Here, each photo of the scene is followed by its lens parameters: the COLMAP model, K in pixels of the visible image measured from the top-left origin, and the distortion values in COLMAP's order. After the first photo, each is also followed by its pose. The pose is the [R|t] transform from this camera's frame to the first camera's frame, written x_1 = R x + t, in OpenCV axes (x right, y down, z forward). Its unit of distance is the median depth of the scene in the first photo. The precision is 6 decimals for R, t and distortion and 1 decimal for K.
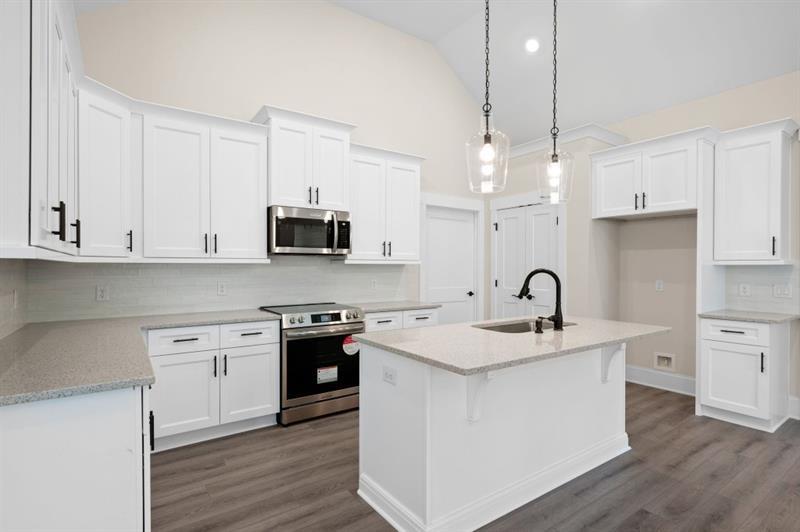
lens RADIAL K [[403.7, 0, 404.4], [0, 403.7, 267.6], [0, 0, 1]] dist [-0.001241, -0.000873]
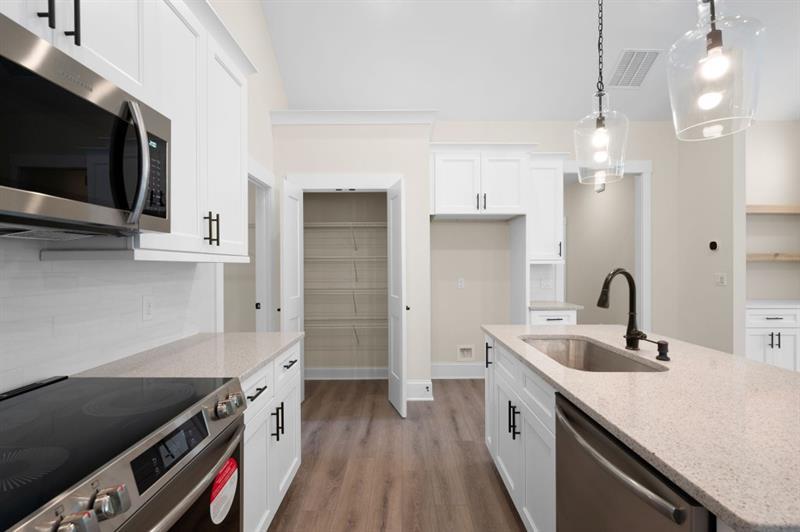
lens RADIAL K [[365.0, 0, 409.3], [0, 365.0, 266.0], [0, 0, 1]] dist [0.001808, -0.000011]
pose [[0.558912, -0.003824, 0.829218, -0.334851], [0.006032, 0.999982, 0.000546, -0.003900], [-0.829205, 0.004696, 0.558925, 0.756051]]
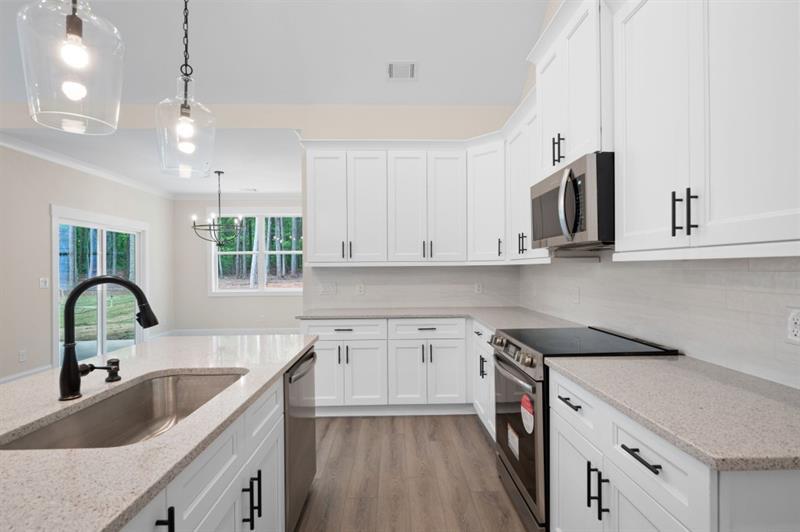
lens RADIAL K [[403.7, 0, 404.4], [0, 403.7, 267.6], [0, 0, 1]] dist [-0.001241, -0.000873]
pose [[-0.554645, 0.003191, -0.832081, 0.448088], [0.005633, 0.999984, 0.000080, -0.004880], [0.832068, -0.004643, -0.554654, 1.280838]]
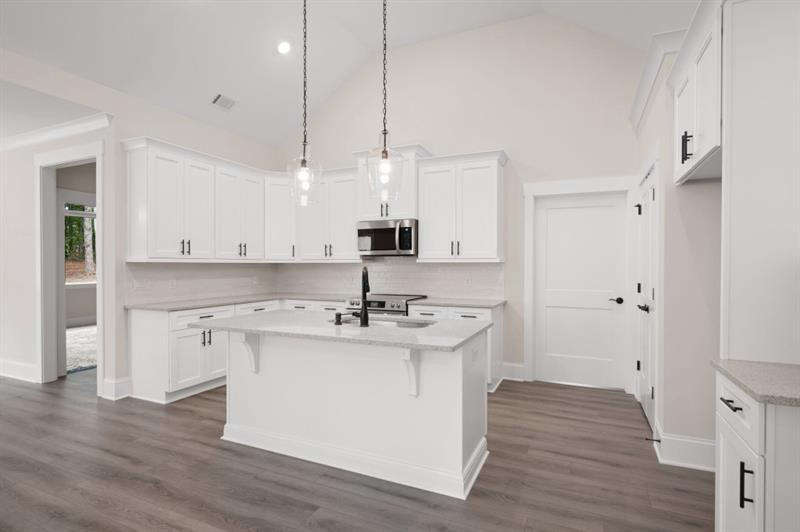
lens RADIAL K [[403.7, 0, 404.4], [0, 403.7, 267.6], [0, 0, 1]] dist [-0.001241, -0.000873]
pose [[0.505387, 0.004415, -0.862882, 1.033580], [-0.002862, 0.999990, 0.003441, 0.001866], [0.862888, 0.000731, 0.505394, 0.450193]]
